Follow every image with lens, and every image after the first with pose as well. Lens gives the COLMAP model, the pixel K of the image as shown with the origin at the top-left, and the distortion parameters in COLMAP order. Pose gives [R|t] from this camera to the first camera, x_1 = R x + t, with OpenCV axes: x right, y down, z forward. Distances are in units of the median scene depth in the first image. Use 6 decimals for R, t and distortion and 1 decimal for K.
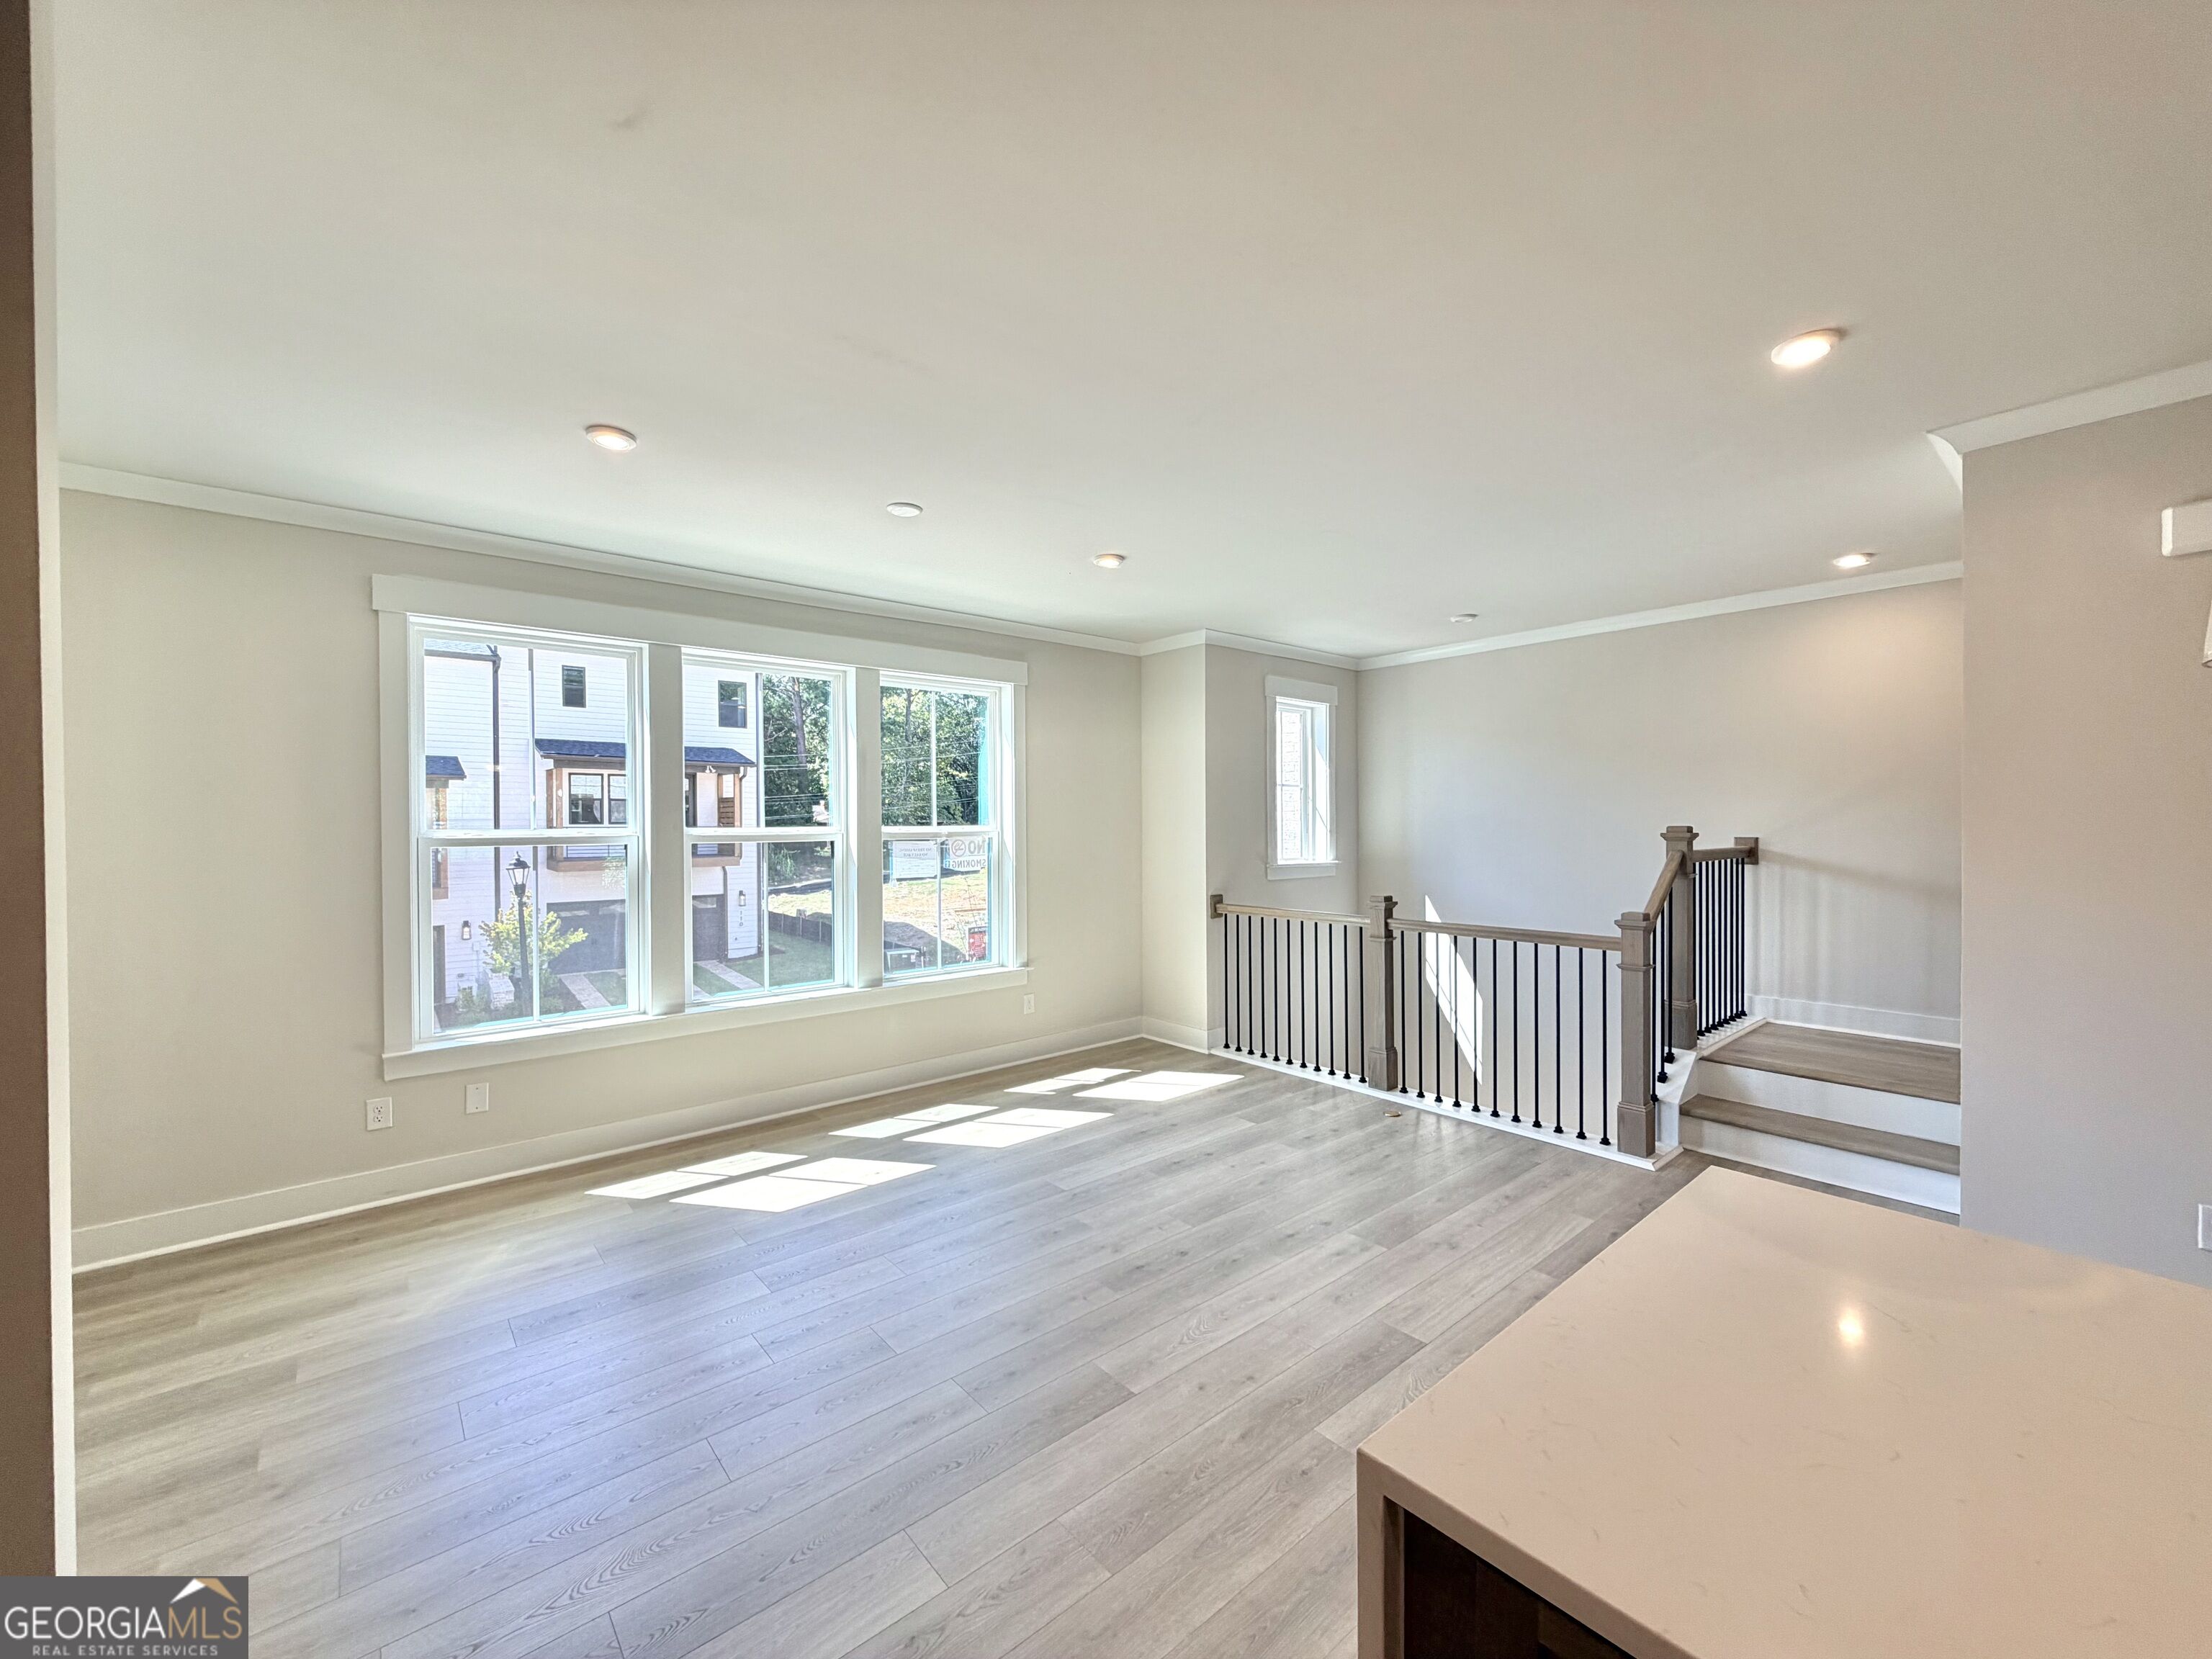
lens RADIAL K [[881.6, 0, 1106.0], [0, 881.6, 829.5], [0, 0, 1]] dist [0.000271, 0.000083]
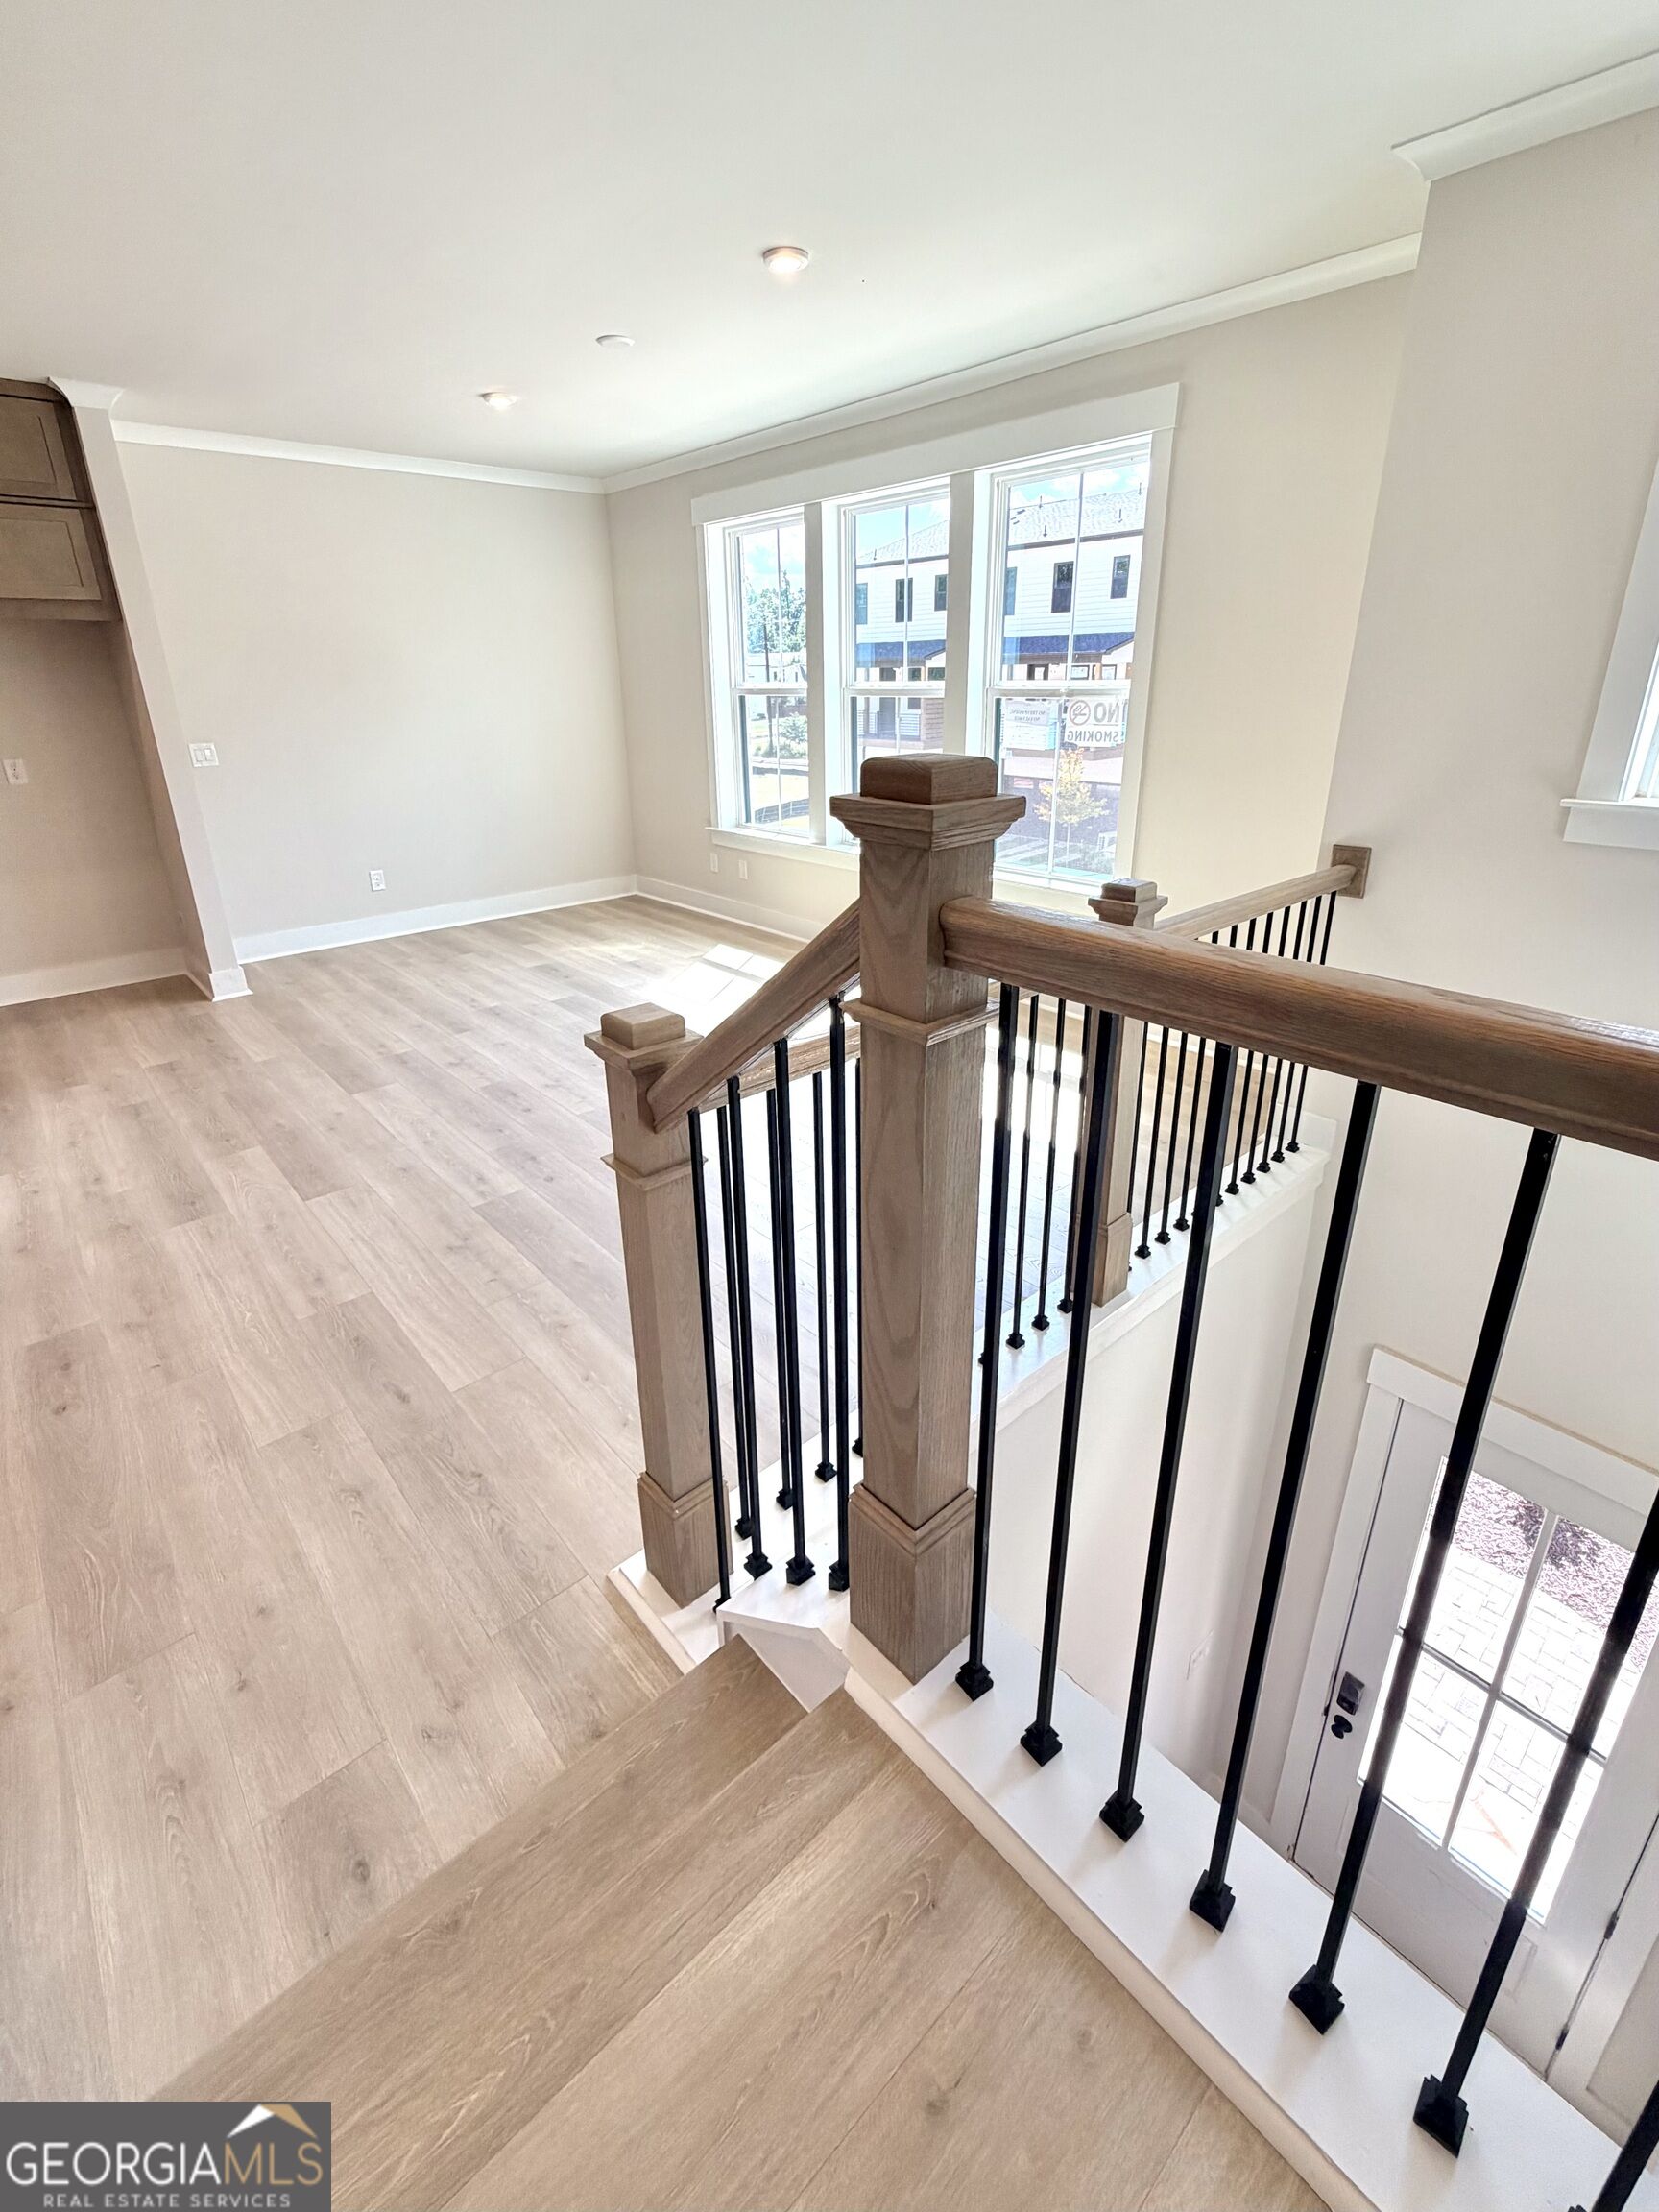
lens RADIAL K [[965.7, 0, 832.2], [0, 965.7, 1058.4], [0, 0, 1]] dist [0.002201, 0.000147]
pose [[0.023884, 0.378333, -0.925361, 1.140486], [0.008988, 0.925507, 0.378625, -0.031785], [0.999674, -0.017360, 0.018704, 1.303437]]
